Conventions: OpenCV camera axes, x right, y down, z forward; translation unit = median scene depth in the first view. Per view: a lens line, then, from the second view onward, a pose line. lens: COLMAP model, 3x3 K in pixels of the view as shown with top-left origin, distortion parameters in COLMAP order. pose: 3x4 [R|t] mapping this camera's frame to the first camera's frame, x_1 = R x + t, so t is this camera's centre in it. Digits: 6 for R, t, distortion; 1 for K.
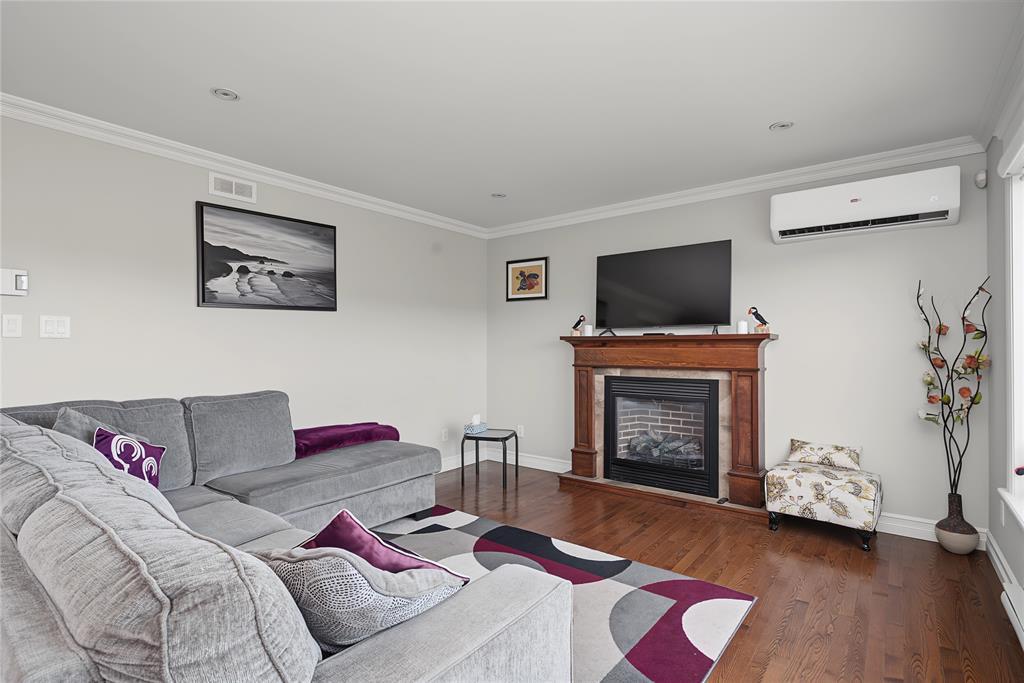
lens RADIAL K [[495.7, 0, 512.0], [0, 495.7, 341.5], [0, 0, 1]] dist [0.000495, 0.000350]
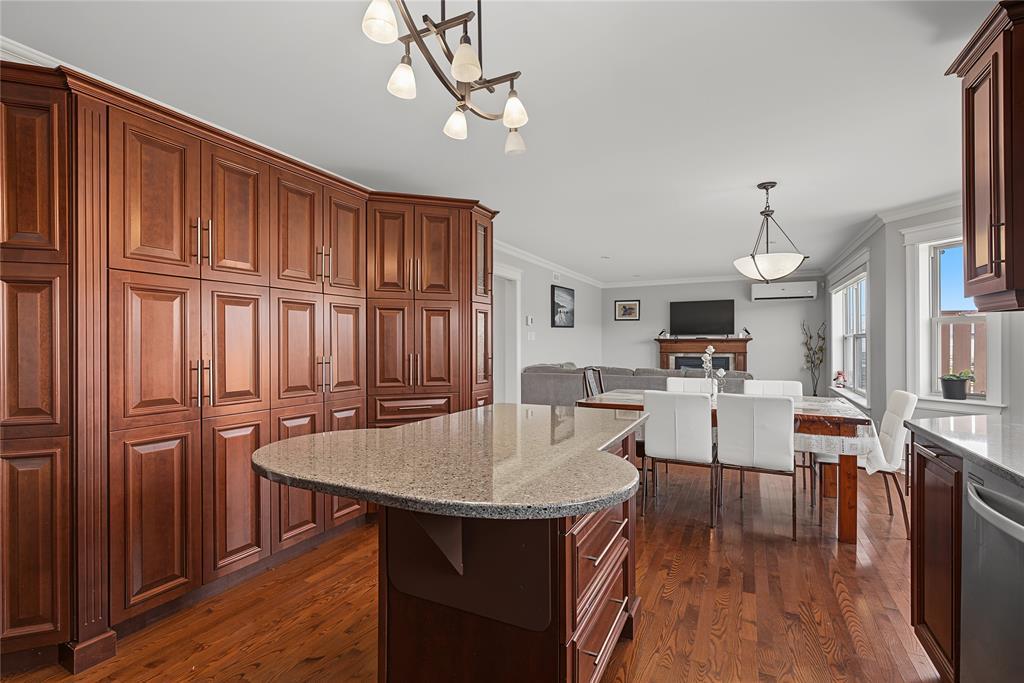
lens RADIAL K [[468.2, 0, 512.0], [0, 468.2, 341.5], [0, 0, 1]] dist [0.000528, 0.000129]
pose [[0.980690, -0.001615, 0.195561, -1.074012], [0.000581, 0.999986, 0.005346, -0.011091], [-0.195567, -0.005130, 0.980677, -1.040571]]
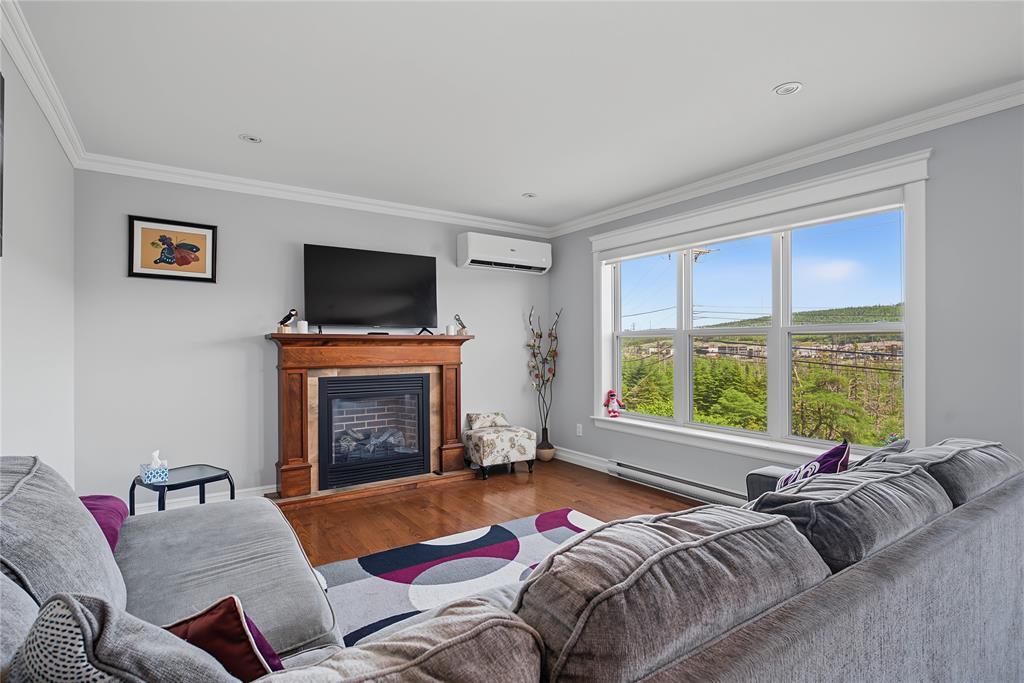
lens RADIAL K [[495.7, 0, 512.0], [0, 495.7, 341.5], [0, 0, 1]] dist [0.000495, 0.000350]
pose [[0.312362, 0.007427, 0.949934, -0.649312], [-0.007519, 0.999957, -0.005346, 0.005755], [-0.949933, -0.005473, 0.312405, 0.436595]]
